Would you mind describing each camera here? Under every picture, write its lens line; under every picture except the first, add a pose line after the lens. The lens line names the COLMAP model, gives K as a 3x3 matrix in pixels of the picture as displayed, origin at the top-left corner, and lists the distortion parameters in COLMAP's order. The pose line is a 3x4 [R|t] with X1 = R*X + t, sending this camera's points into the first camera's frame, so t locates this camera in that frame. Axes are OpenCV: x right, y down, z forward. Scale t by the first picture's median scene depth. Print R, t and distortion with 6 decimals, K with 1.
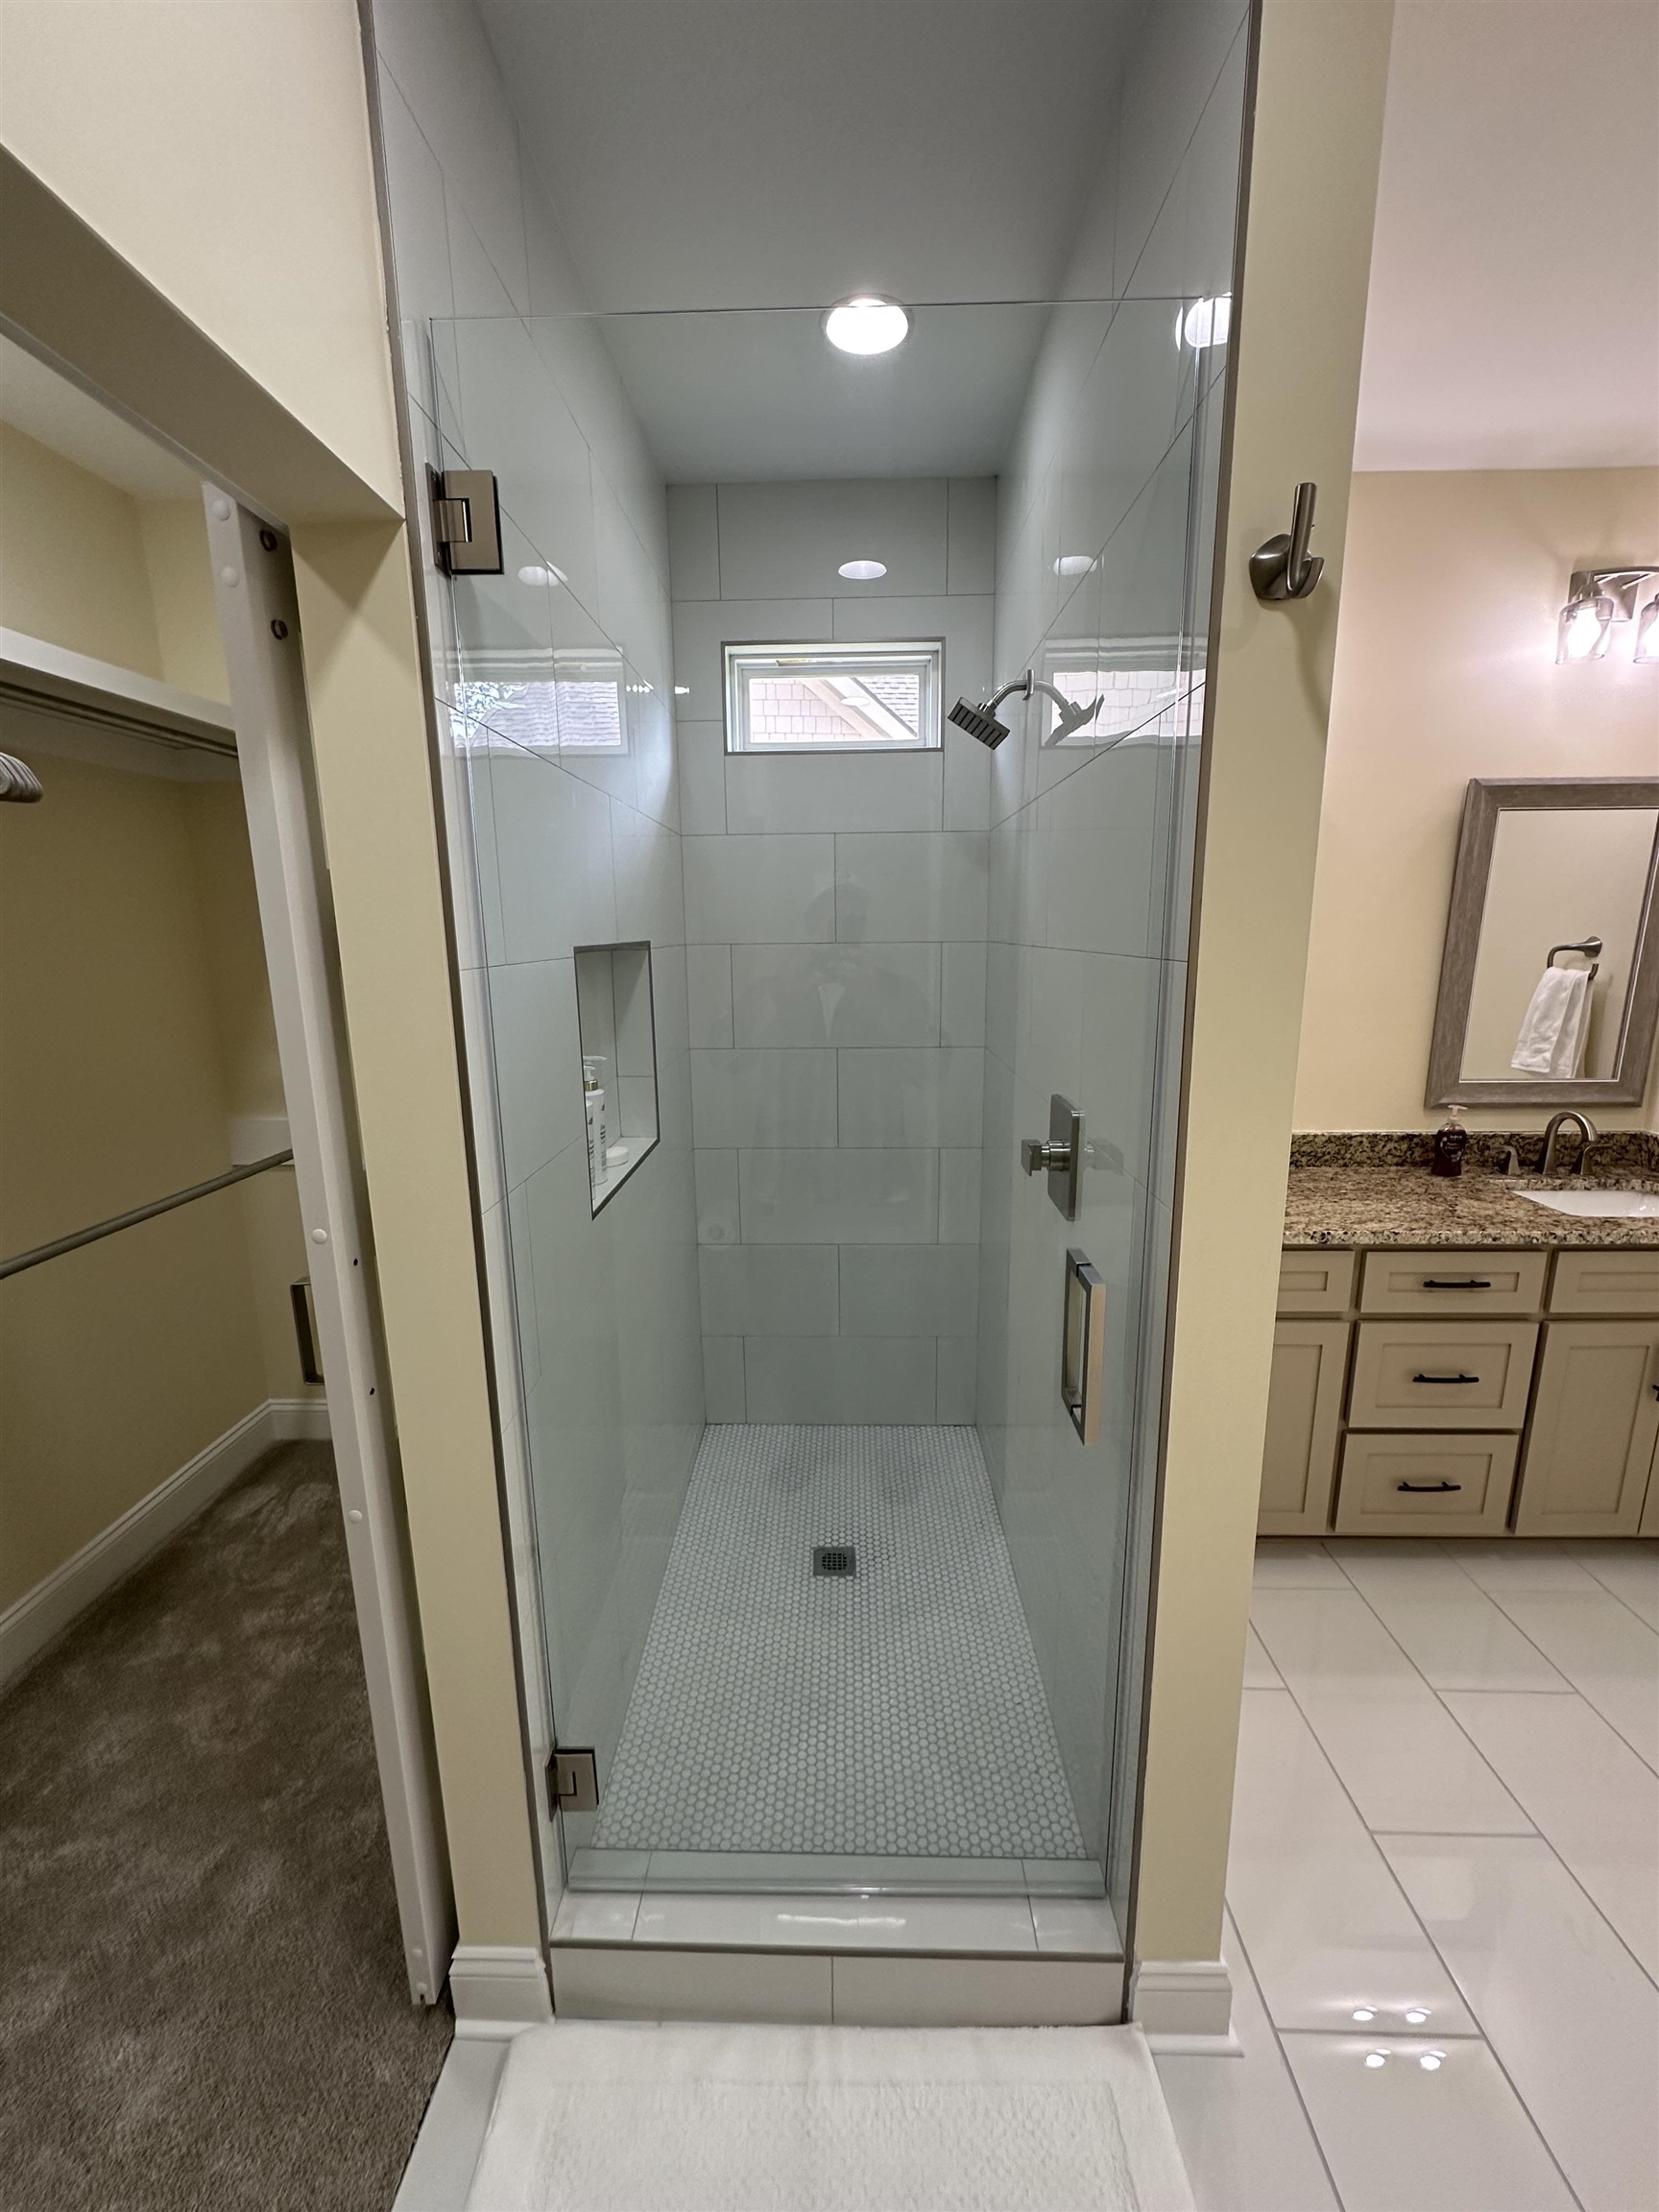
lens RADIAL K [[878.2, 0, 830.6], [0, 878.2, 1102.7], [0, 0, 1]] dist [-0.002298, -0.000310]
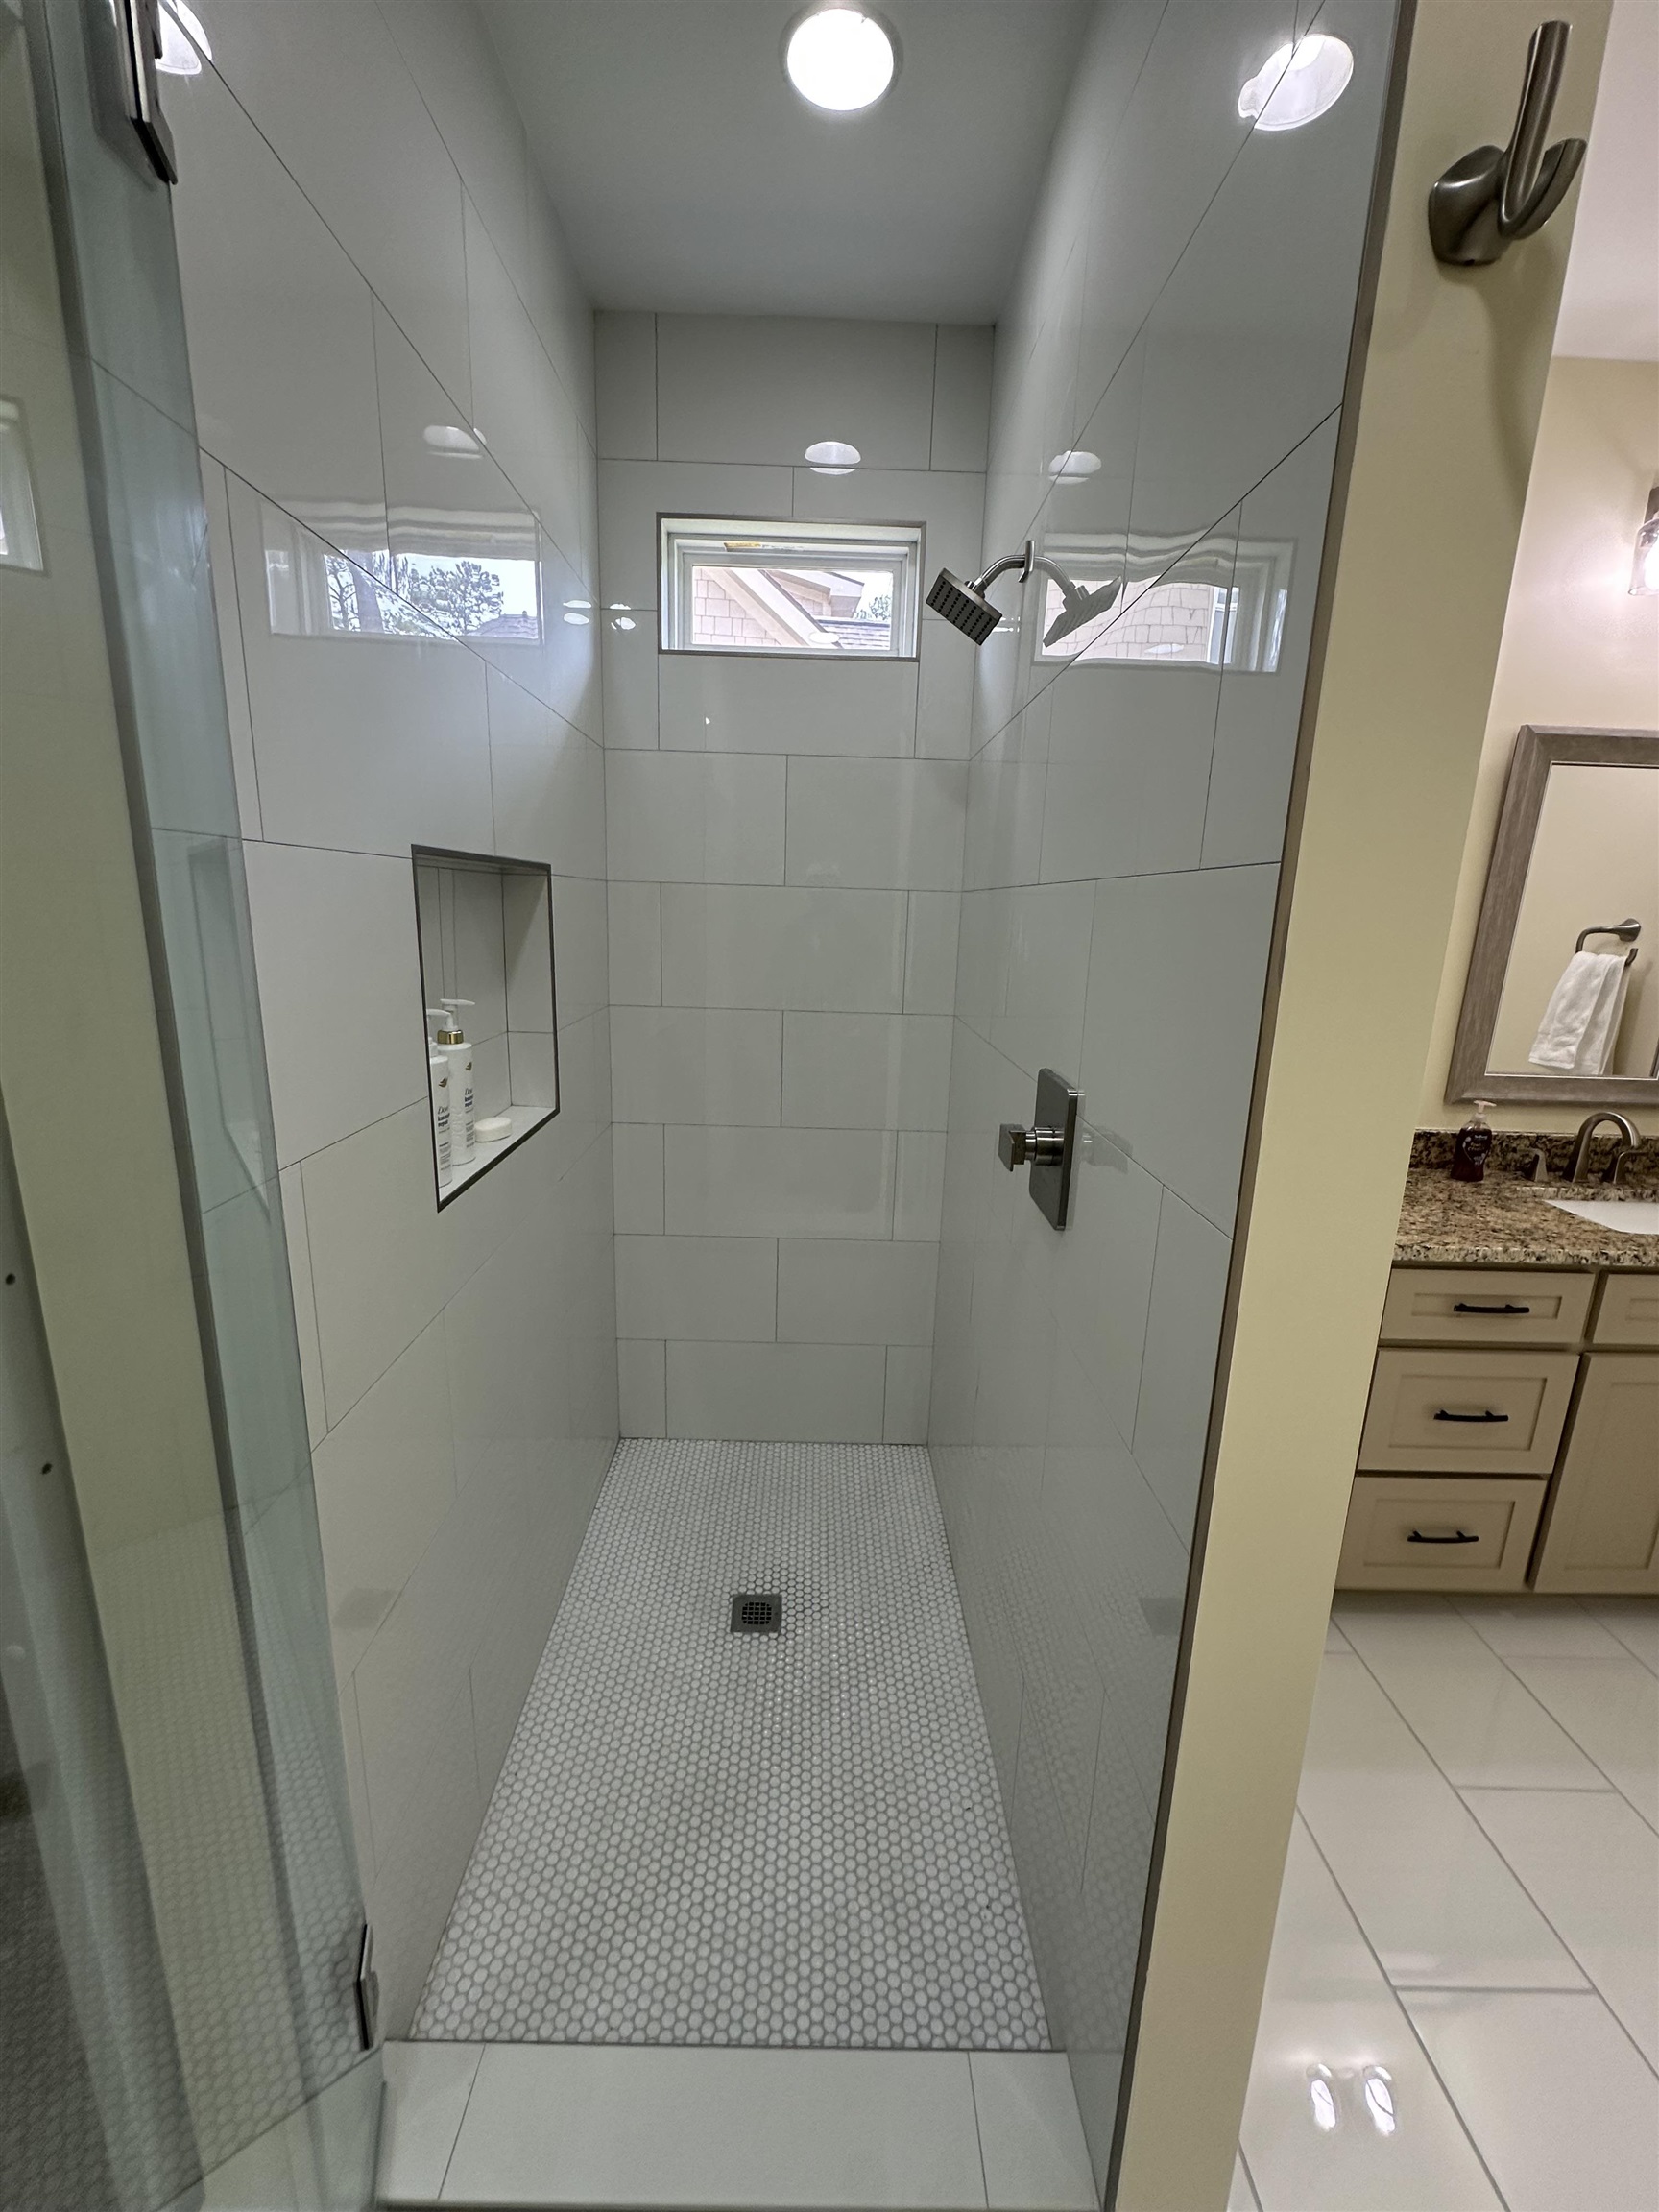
lens RADIAL K [[878.2, 0, 830.8], [0, 878.2, 1102.6], [0, 0, 1]] dist [-0.002298, -0.000310]
pose [[0.998525, 0.032856, 0.043221, 0.023744], [-0.033907, 0.999141, 0.023815, 0.006710], [-0.042401, -0.025246, 0.998782, 0.168001]]
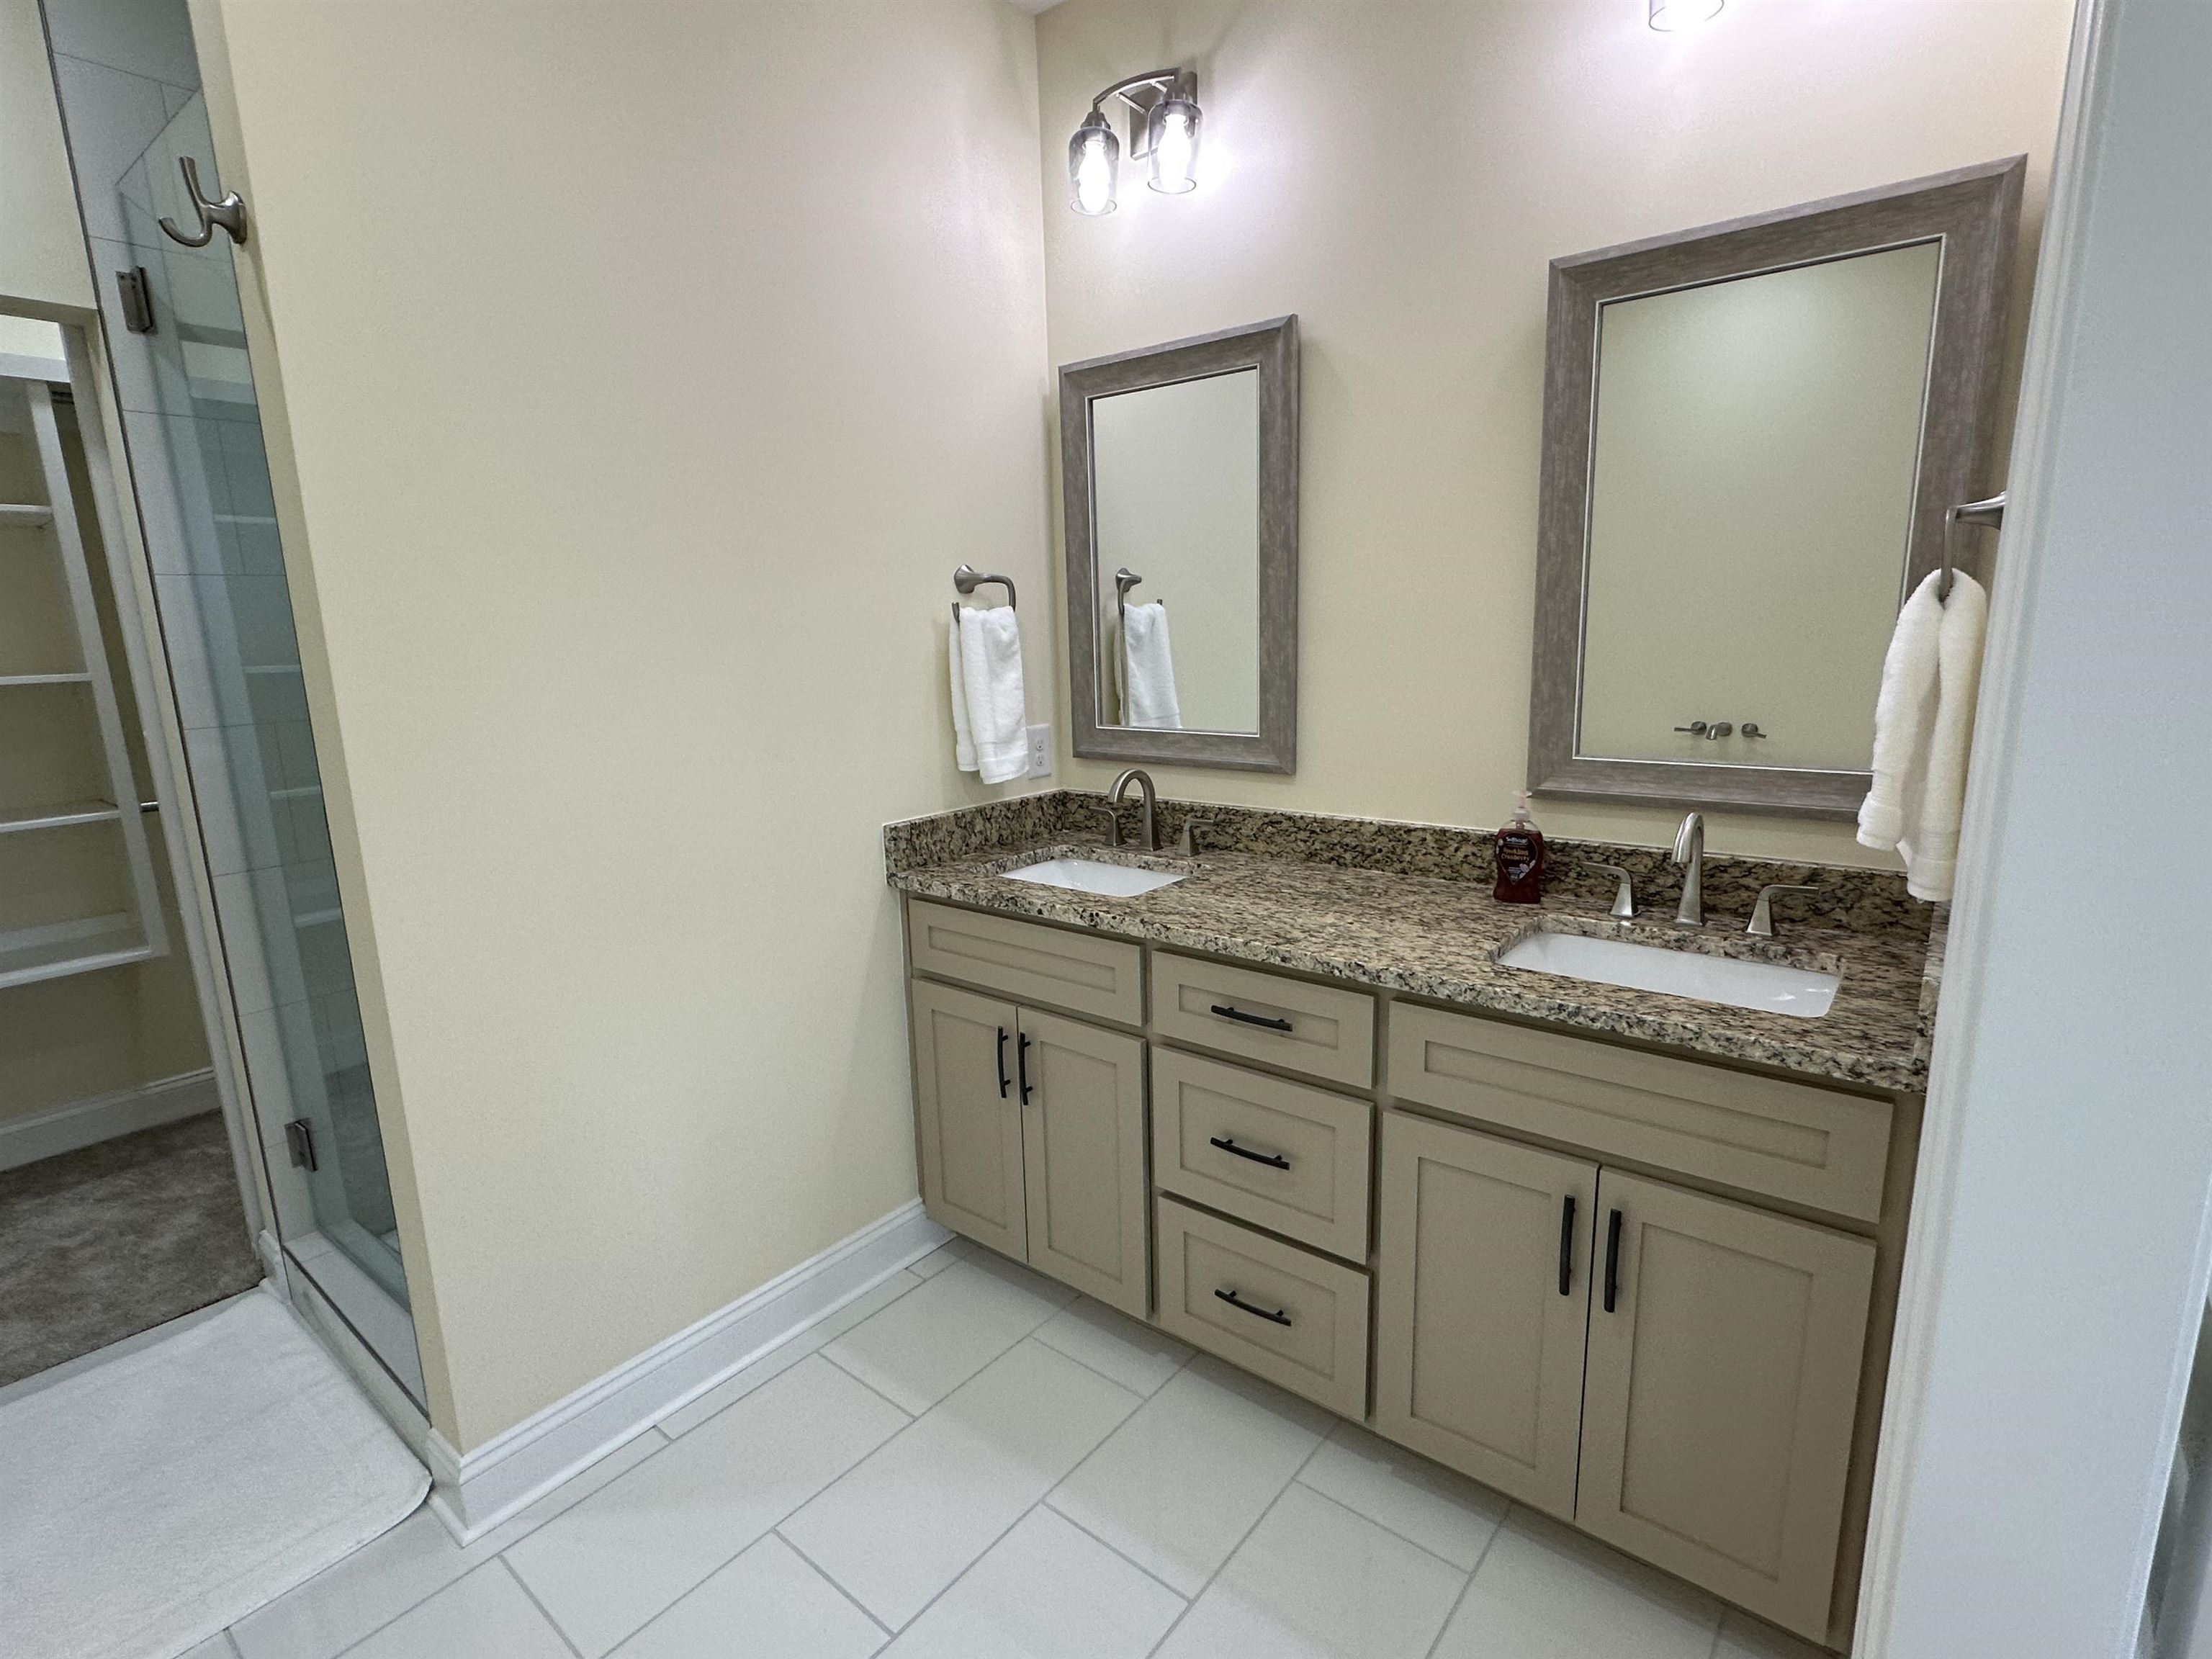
lens RADIAL K [[1083.8, 0, 1101.4], [0, 1083.8, 840.5], [0, 0, 1]] dist [-0.001033, 0.000418]
pose [[0.789757, 0.108371, -0.603770, 1.078376], [-0.096766, 0.993957, 0.051832, 0.031523], [0.605739, 0.017490, 0.795471, 0.224293]]
